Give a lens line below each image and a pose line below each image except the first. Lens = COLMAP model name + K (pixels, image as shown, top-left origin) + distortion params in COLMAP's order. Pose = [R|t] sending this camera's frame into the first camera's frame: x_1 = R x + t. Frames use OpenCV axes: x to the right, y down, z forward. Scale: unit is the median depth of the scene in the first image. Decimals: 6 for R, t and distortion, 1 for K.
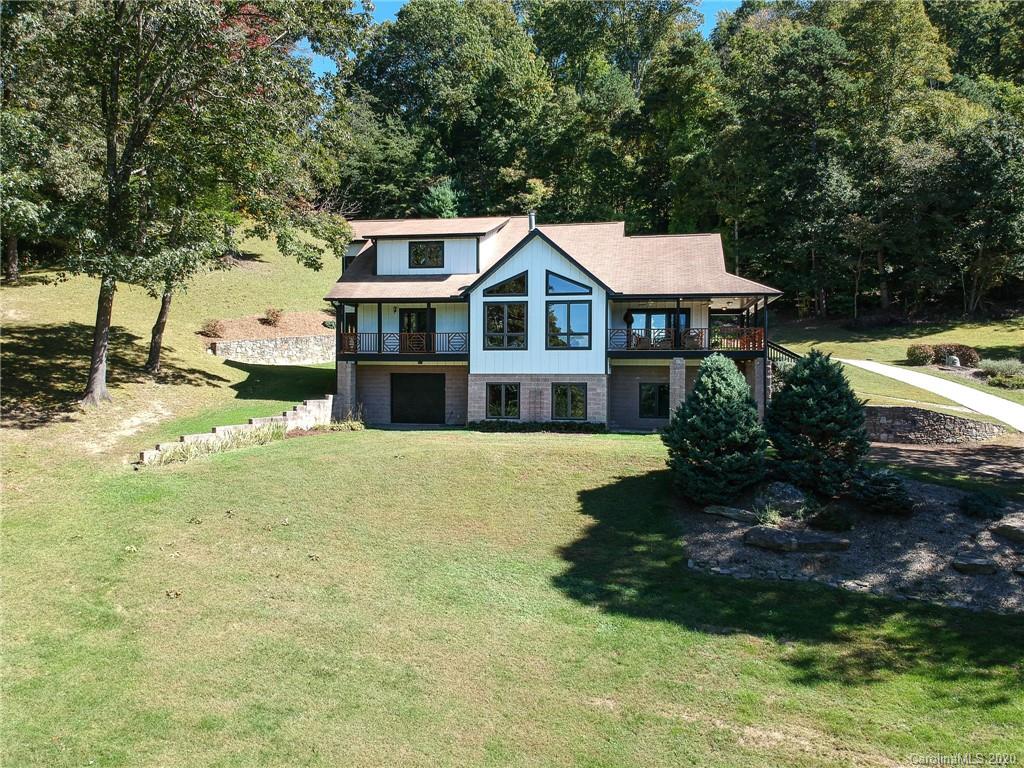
lens RADIAL K [[749.9, 0, 512.0], [0, 749.9, 384.0], [0, 0, 1]] dist [0.075410, -0.162005]
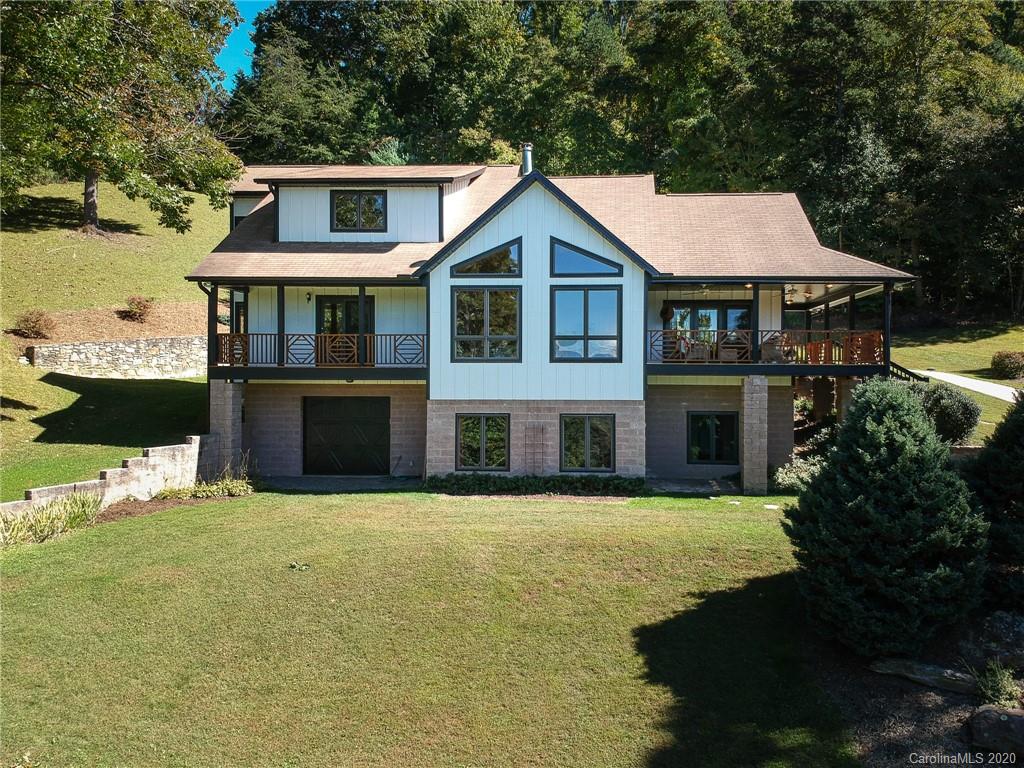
lens RADIAL K [[791.8, 0, 560.9], [0, 791.8, 389.7], [0, 0, 1]] dist [0.083975, -0.157817]
pose [[0.993128, -0.002011, 0.117017, -0.023428], [0.001369, 0.999984, 0.005564, -0.024646], [-0.117026, -0.005365, 0.993114, 0.312045]]
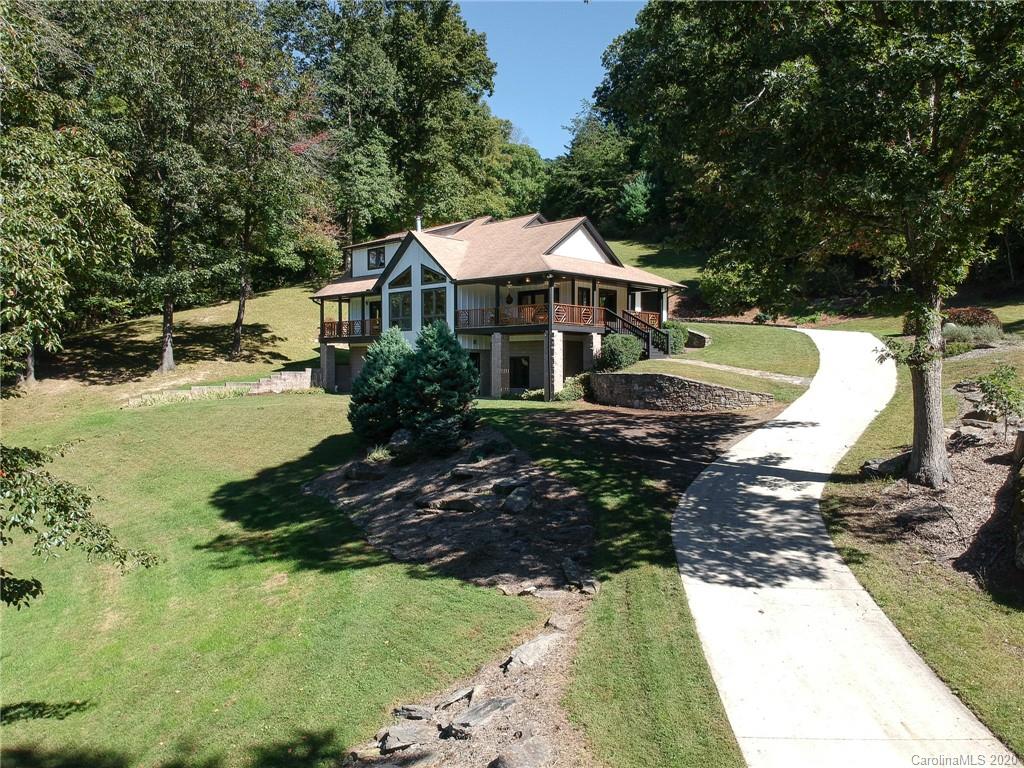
lens RADIAL K [[749.9, 0, 512.0], [0, 749.9, 384.0], [0, 0, 1]] dist [0.075410, -0.162005]
pose [[0.849653, 0.004967, -0.527319, 0.768902], [-0.002480, 0.999982, 0.005422, 0.033556], [0.527336, -0.003299, 0.849650, 0.039648]]
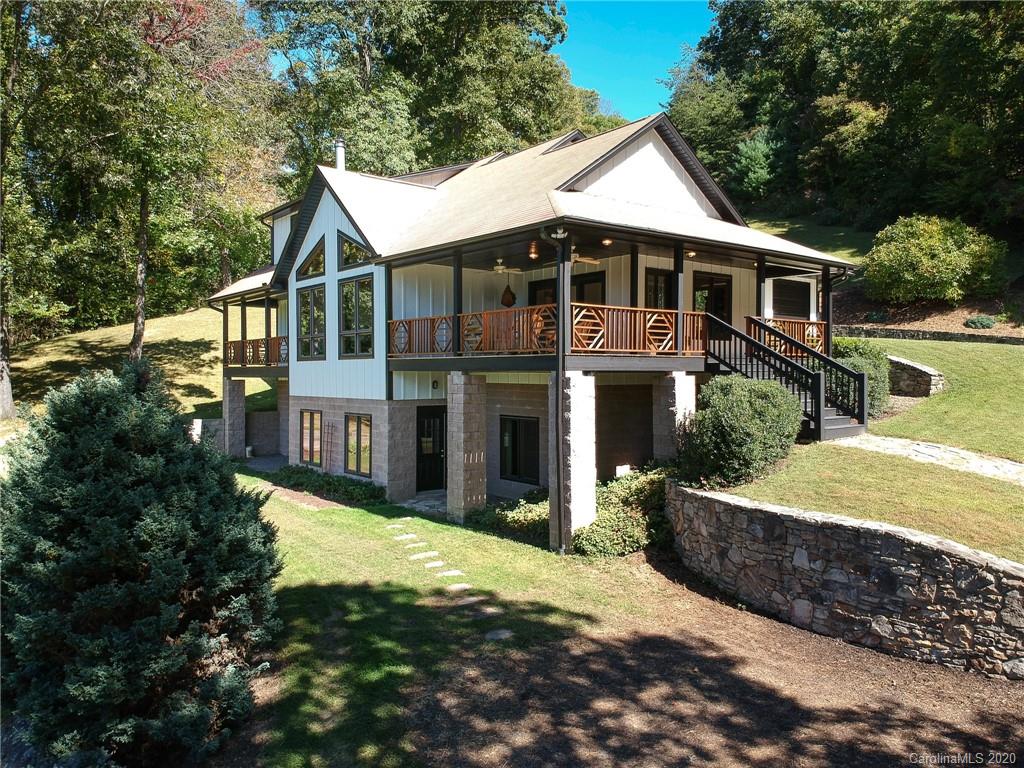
lens RADIAL K [[749.9, 0, 512.0], [0, 749.9, 384.0], [0, 0, 1]] dist [0.075410, -0.162005]
pose [[0.768885, 0.003530, -0.639377, 0.525272], [-0.003254, 0.999993, 0.001608, -0.024923], [0.639379, 0.000844, 0.768892, 0.578725]]
